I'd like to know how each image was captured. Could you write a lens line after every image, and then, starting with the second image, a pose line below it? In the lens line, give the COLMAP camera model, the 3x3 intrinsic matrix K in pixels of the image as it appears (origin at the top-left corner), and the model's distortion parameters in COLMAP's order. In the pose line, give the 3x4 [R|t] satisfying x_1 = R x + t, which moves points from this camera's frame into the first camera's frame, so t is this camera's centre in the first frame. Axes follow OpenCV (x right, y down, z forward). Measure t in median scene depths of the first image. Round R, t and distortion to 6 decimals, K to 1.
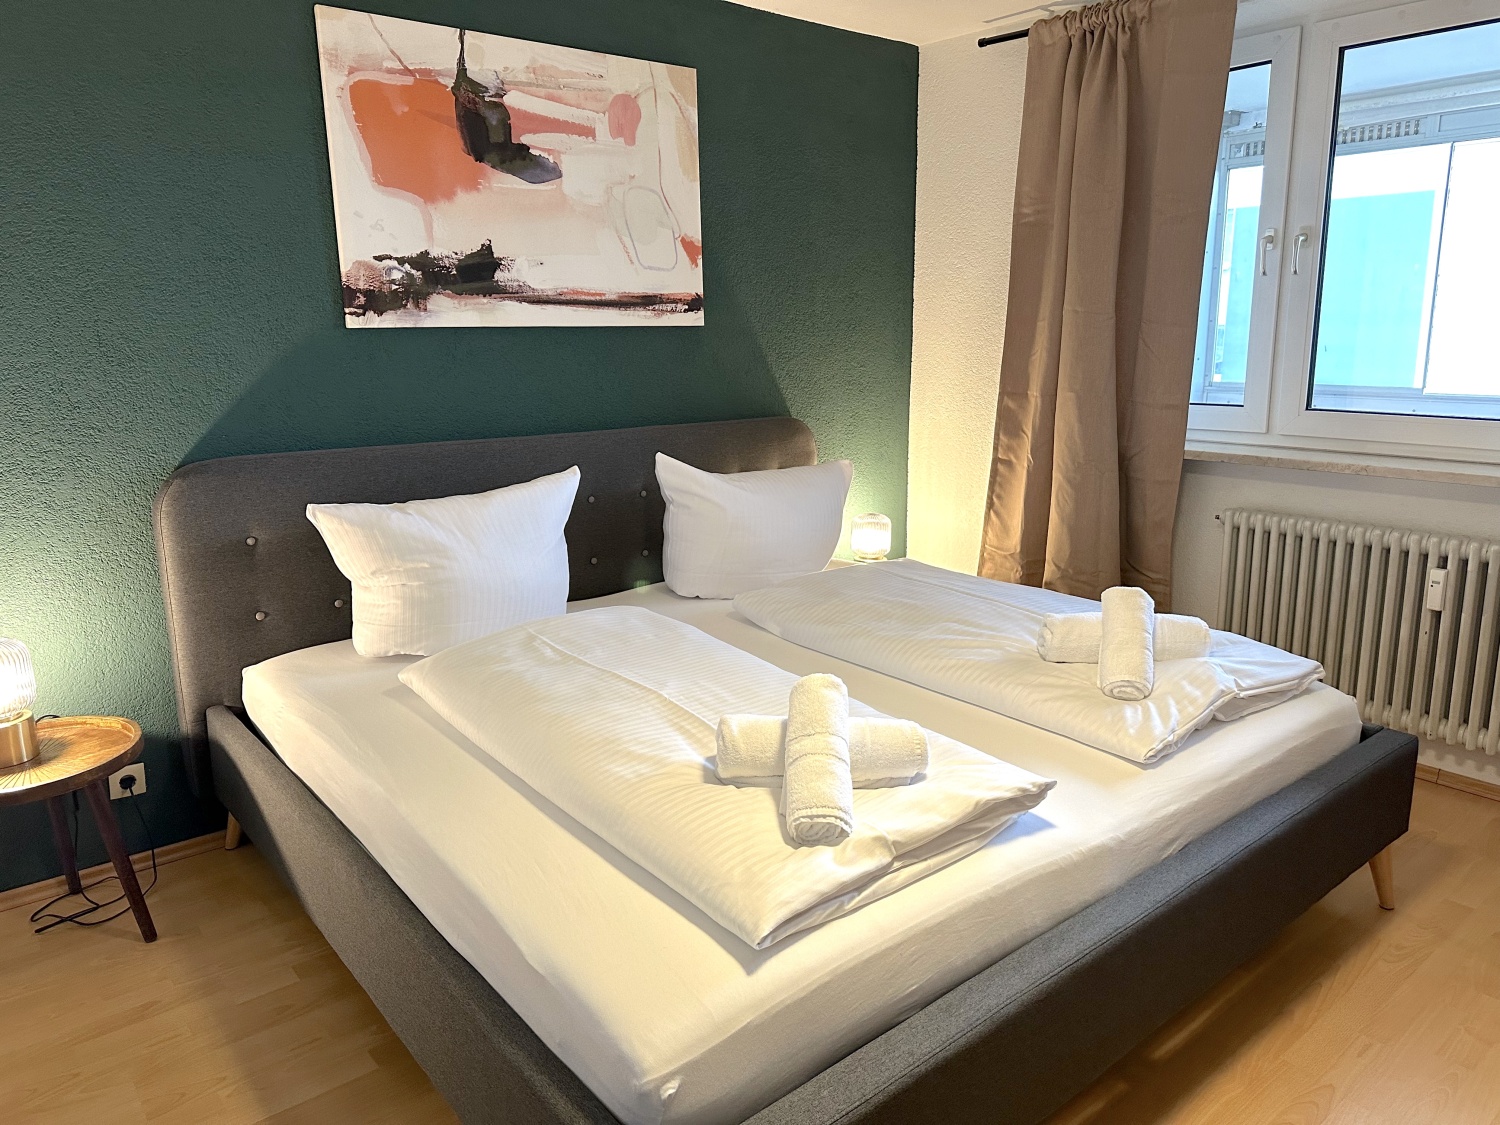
lens RADIAL K [[1047.8, 0, 731.9], [0, 1047.8, 560.3], [0, 0, 1]] dist [0.039032, -0.057253]
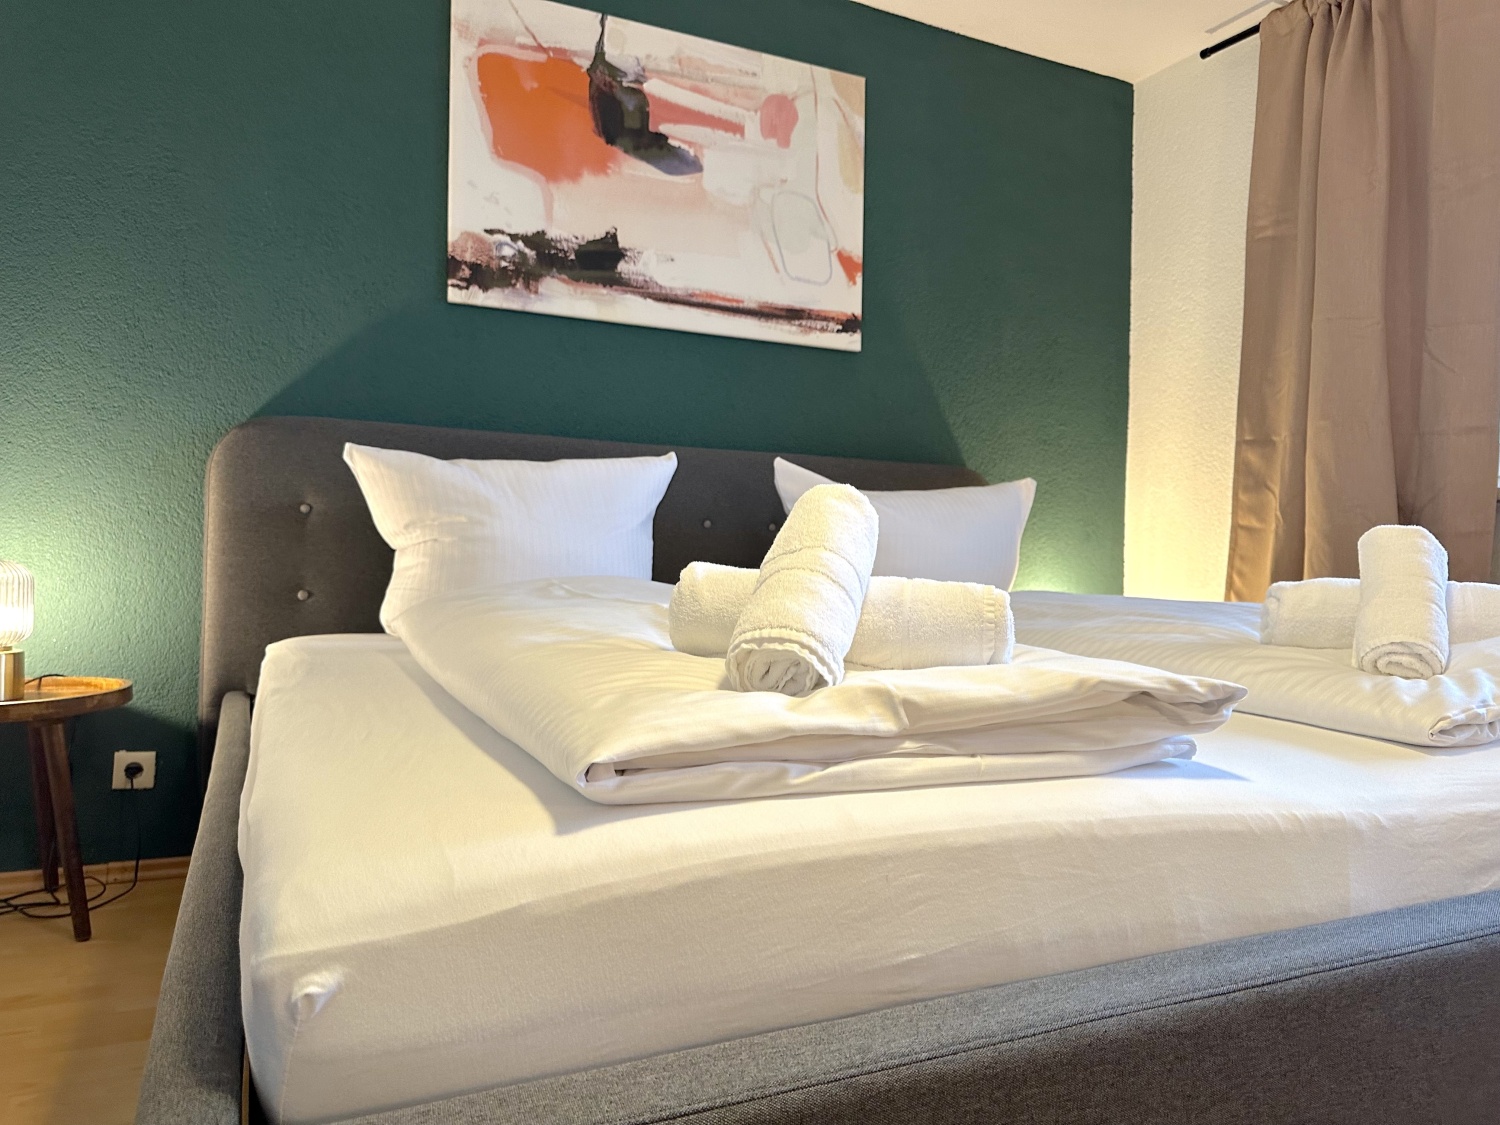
lens RADIAL K [[1047.8, 0, 731.9], [0, 1047.8, 560.3], [0, 0, 1]] dist [0.039032, -0.057253]
pose [[0.970410, 0.036800, -0.238641, 0.101017], [-0.088507, 0.973742, -0.209745, 0.166164], [0.224656, 0.224660, 0.948186, 0.225853]]
